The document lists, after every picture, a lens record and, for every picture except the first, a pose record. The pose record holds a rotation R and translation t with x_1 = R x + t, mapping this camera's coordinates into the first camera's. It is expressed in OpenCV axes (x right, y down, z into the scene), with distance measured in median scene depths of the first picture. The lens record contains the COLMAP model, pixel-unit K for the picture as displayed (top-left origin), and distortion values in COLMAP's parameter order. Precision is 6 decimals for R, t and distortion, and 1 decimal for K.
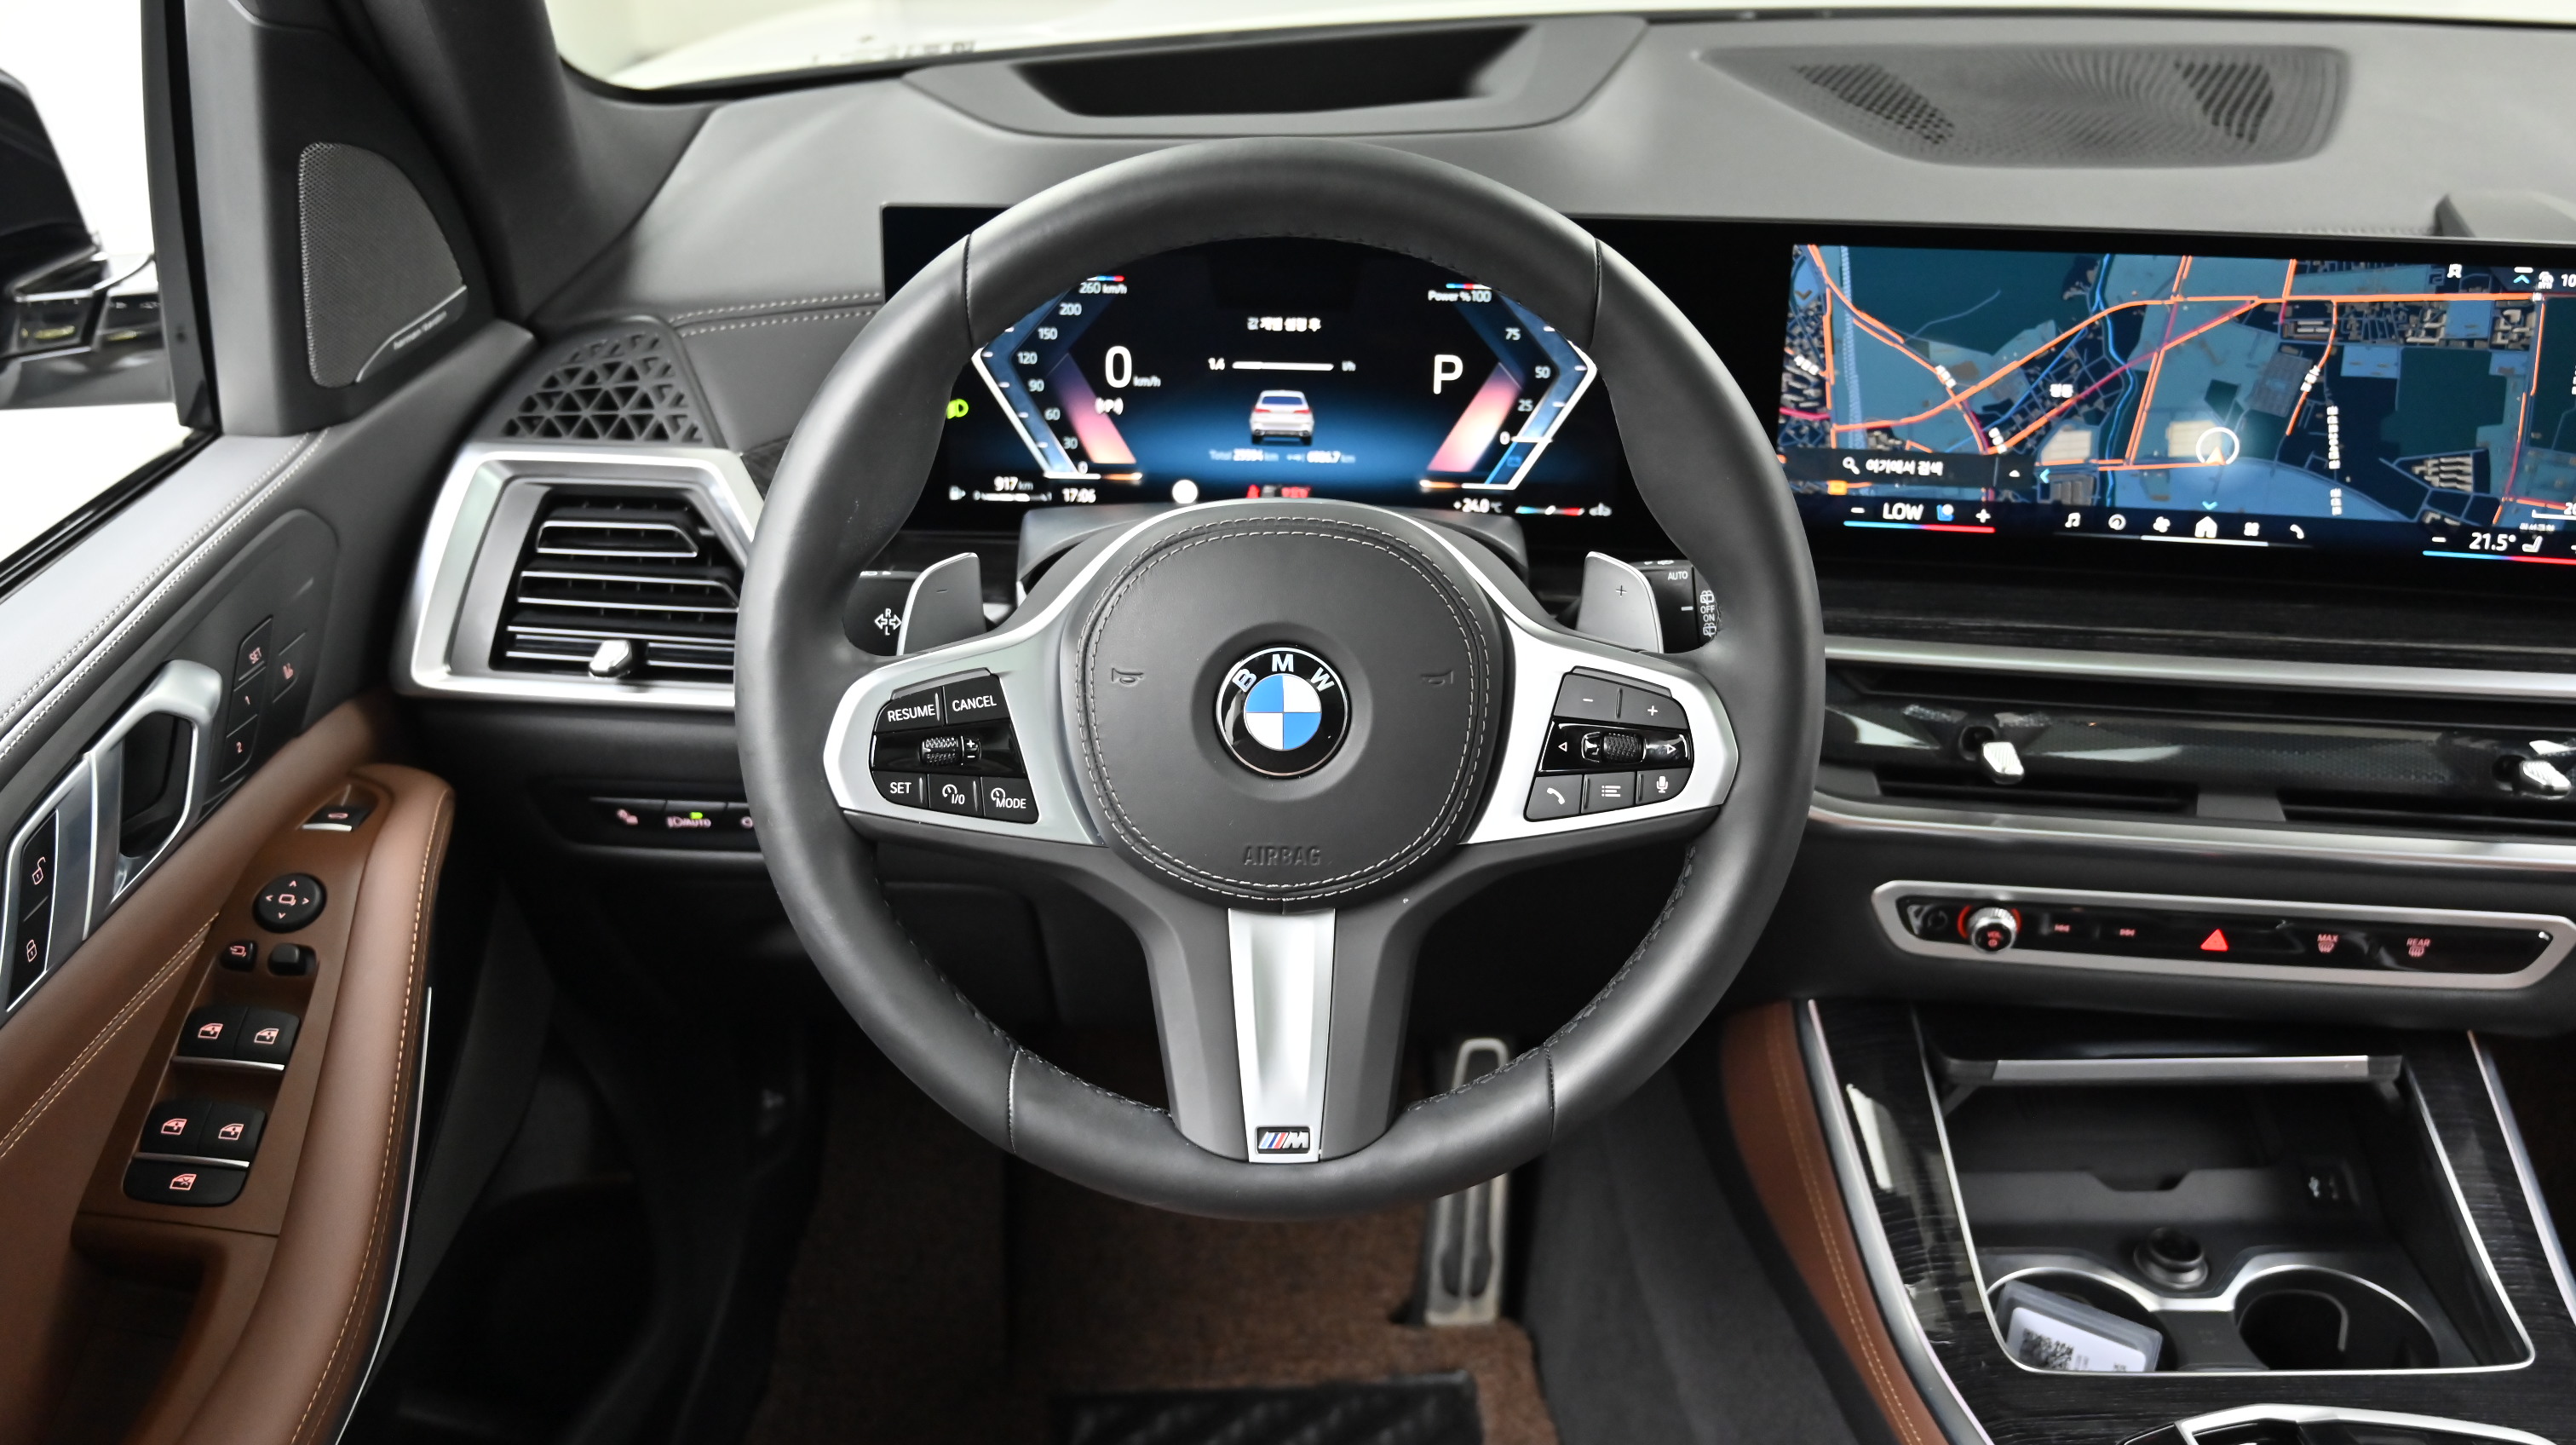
lens RADIAL K [[2210.3, 0, 1288.0], [0, 2210.3, 722.5], [0, 0, 1]] dist [-0.007164, 0.014120]
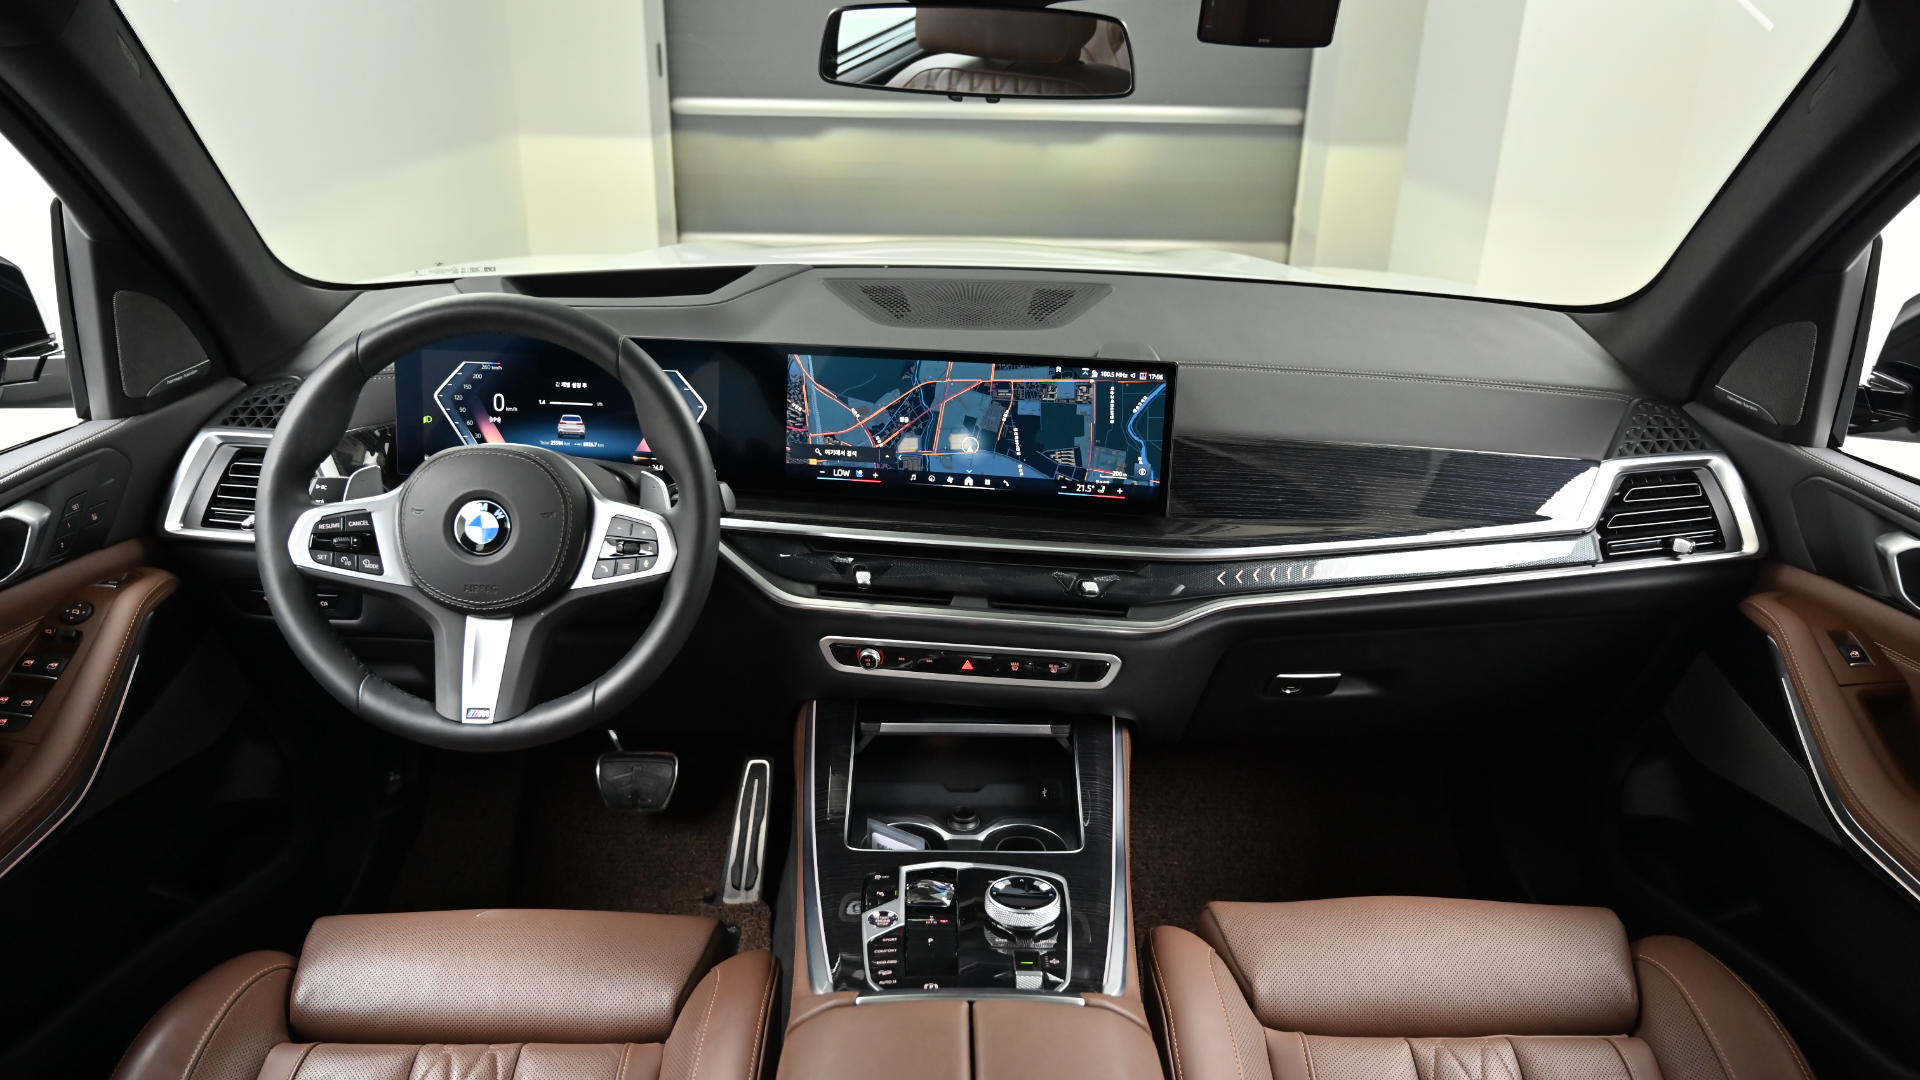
lens RADIAL K [[1304.6, 0, 960.0], [0, 1304.6, 540.0], [0, 0, 1]] dist [-0.000636, -0.000386]
pose [[0.999727, 0.023343, 0.001361, 0.410450], [-0.022995, 0.992049, -0.123730, 0.137148], [-0.004238, 0.123665, 0.992315, -0.314762]]
